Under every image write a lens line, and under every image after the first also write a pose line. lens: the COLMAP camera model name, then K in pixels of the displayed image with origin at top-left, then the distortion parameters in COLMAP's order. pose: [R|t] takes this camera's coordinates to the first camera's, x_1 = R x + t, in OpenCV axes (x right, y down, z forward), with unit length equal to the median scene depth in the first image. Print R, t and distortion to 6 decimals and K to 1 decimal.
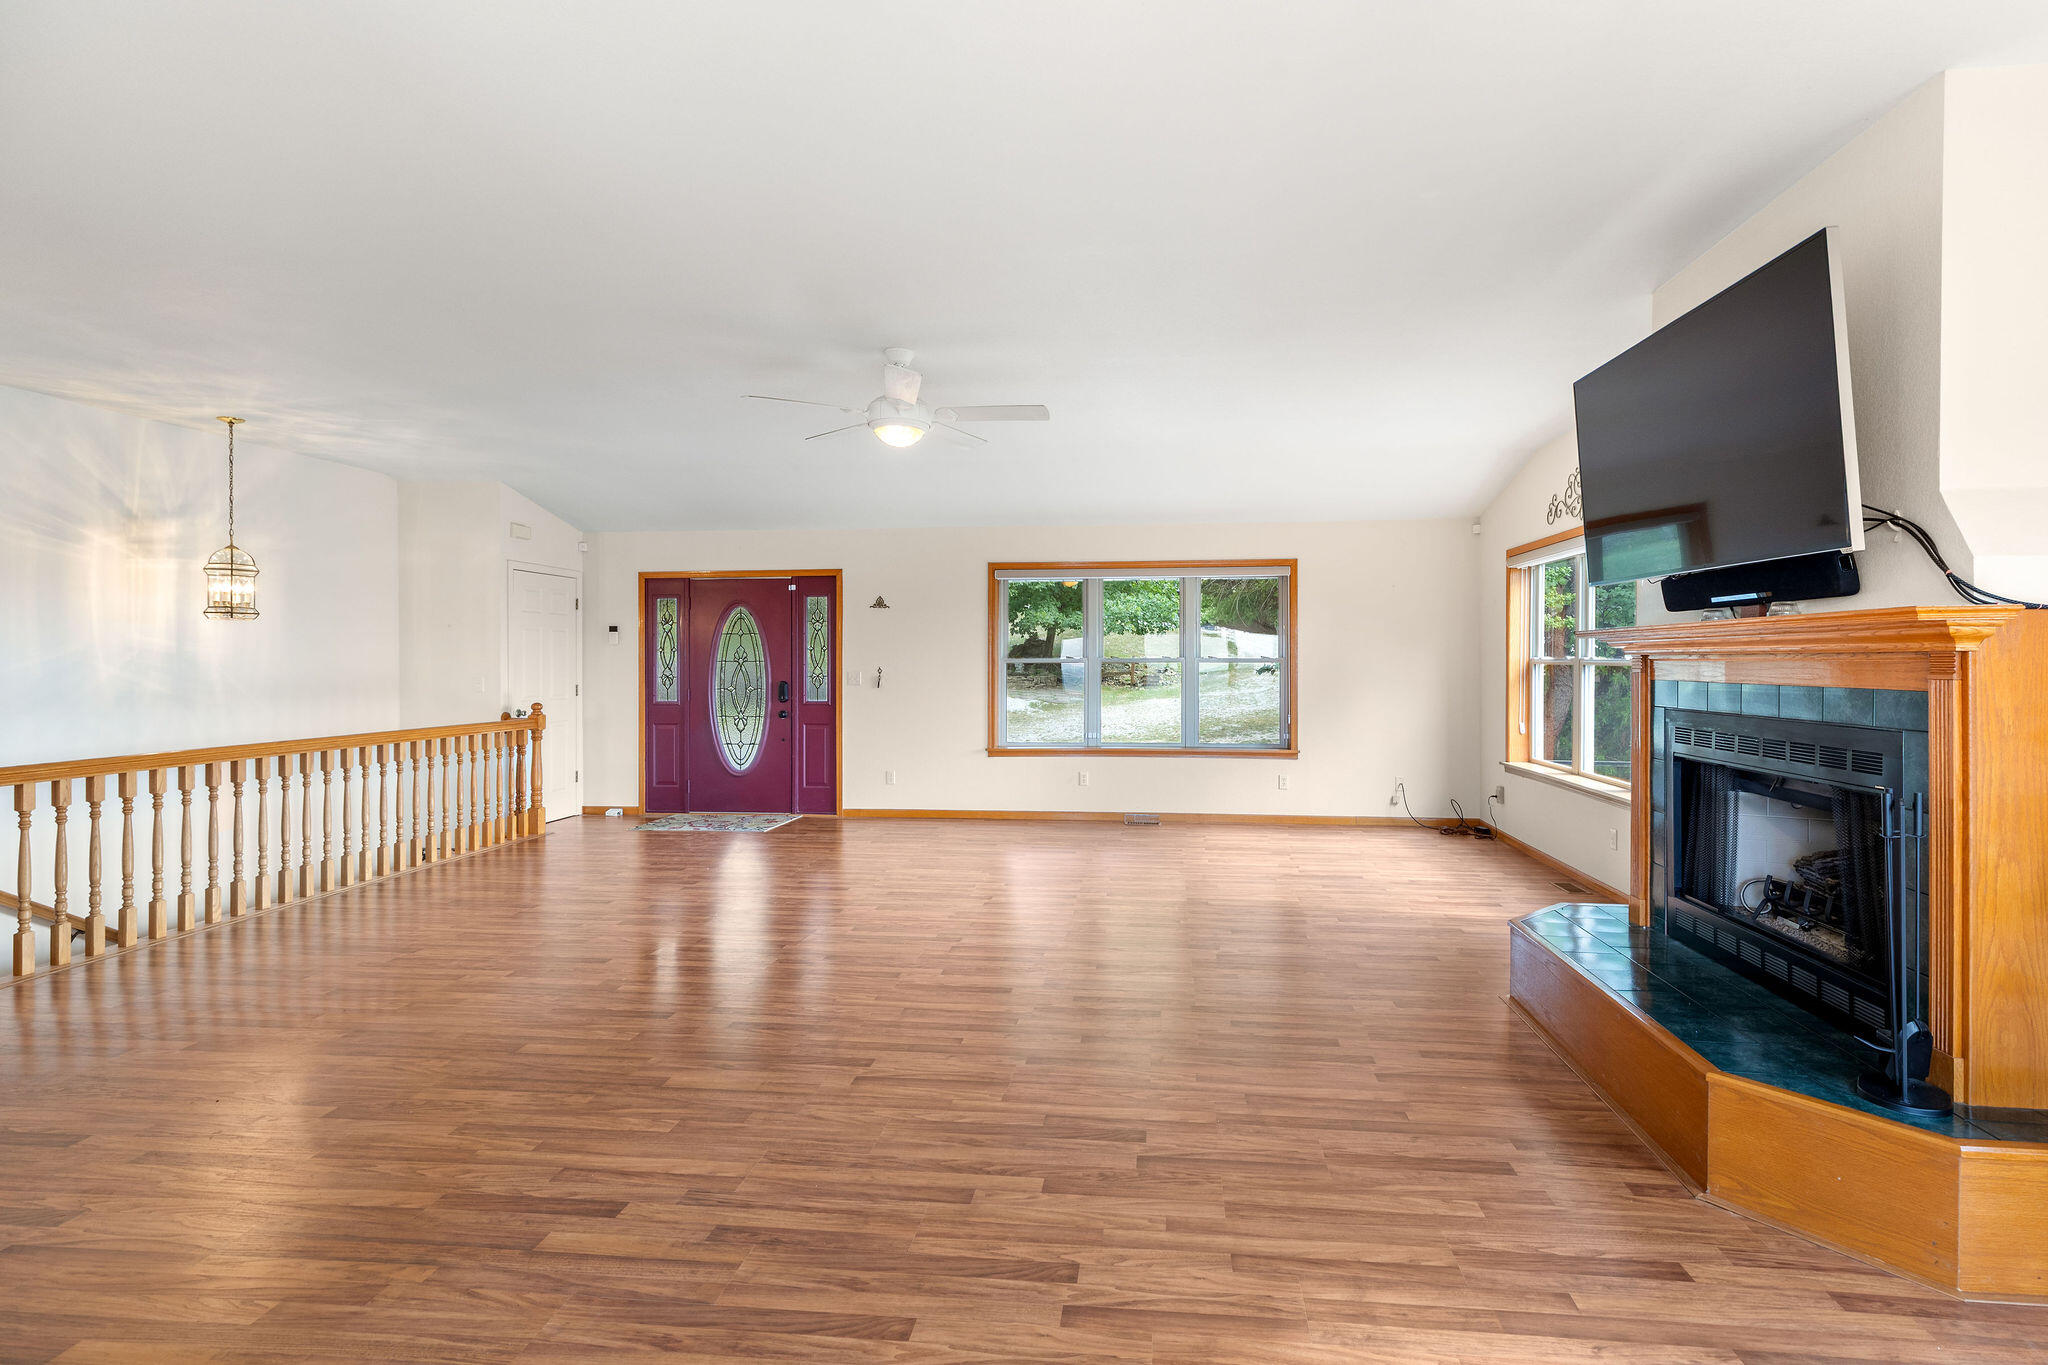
lens RADIAL K [[942.2, 0, 1040.3], [0, 942.2, 670.6], [0, 0, 1]] dist [0.002567, 0.000216]
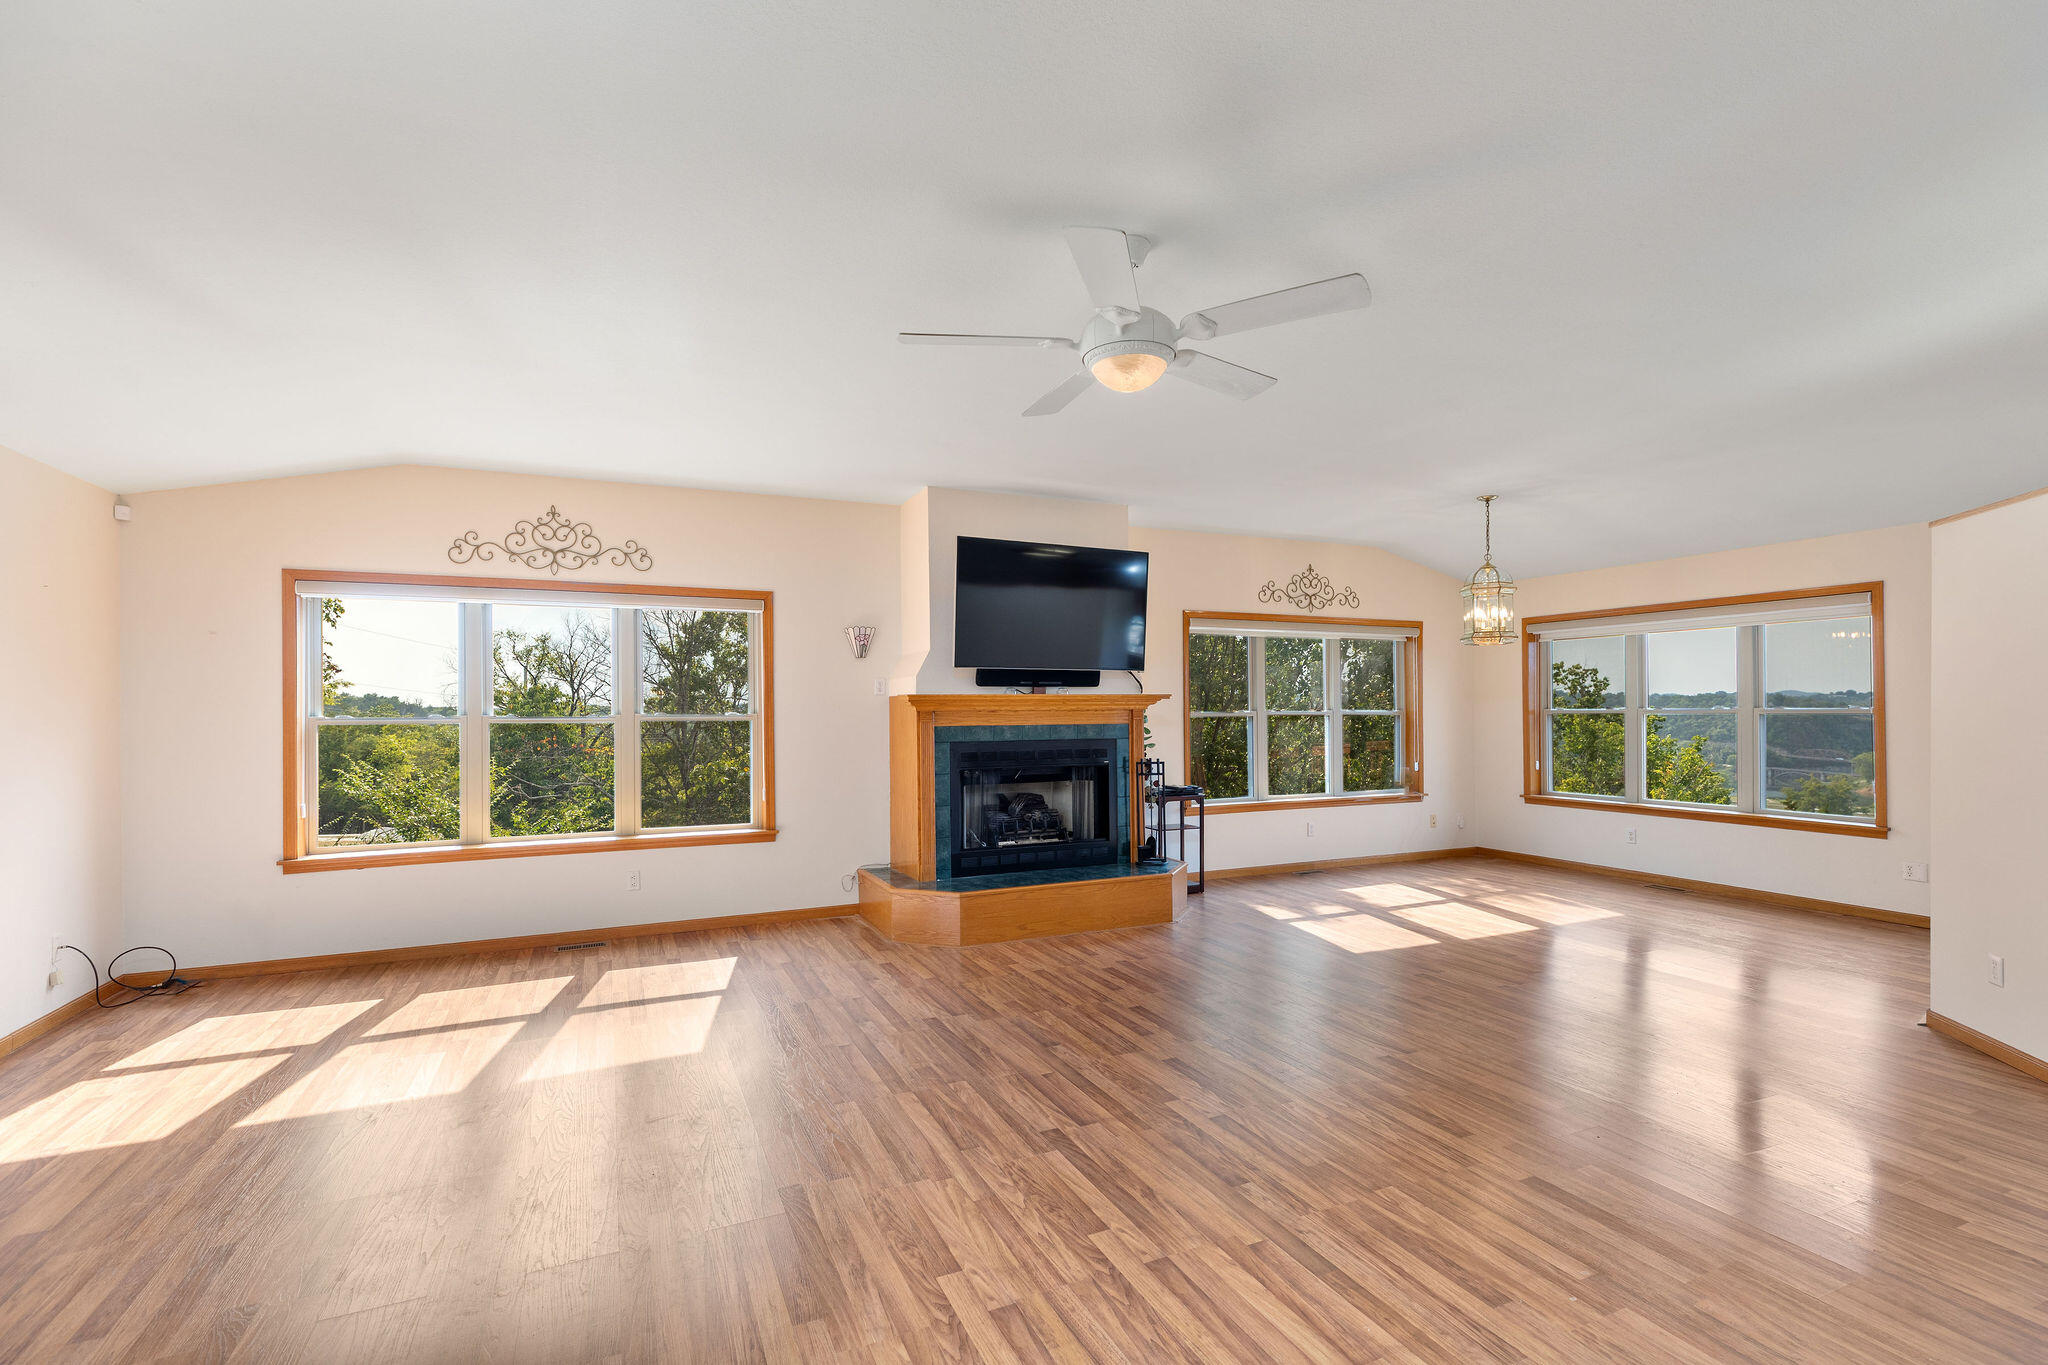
lens RADIAL K [[942.2, 0, 1033.6], [0, 942.2, 690.1], [0, 0, 1]] dist [0.002567, 0.000216]
pose [[-0.516067, 0.006617, 0.856522, -1.003278], [0.002129, 0.999977, -0.006443, -0.047821], [-0.856545, -0.001501, -0.516070, 2.045127]]
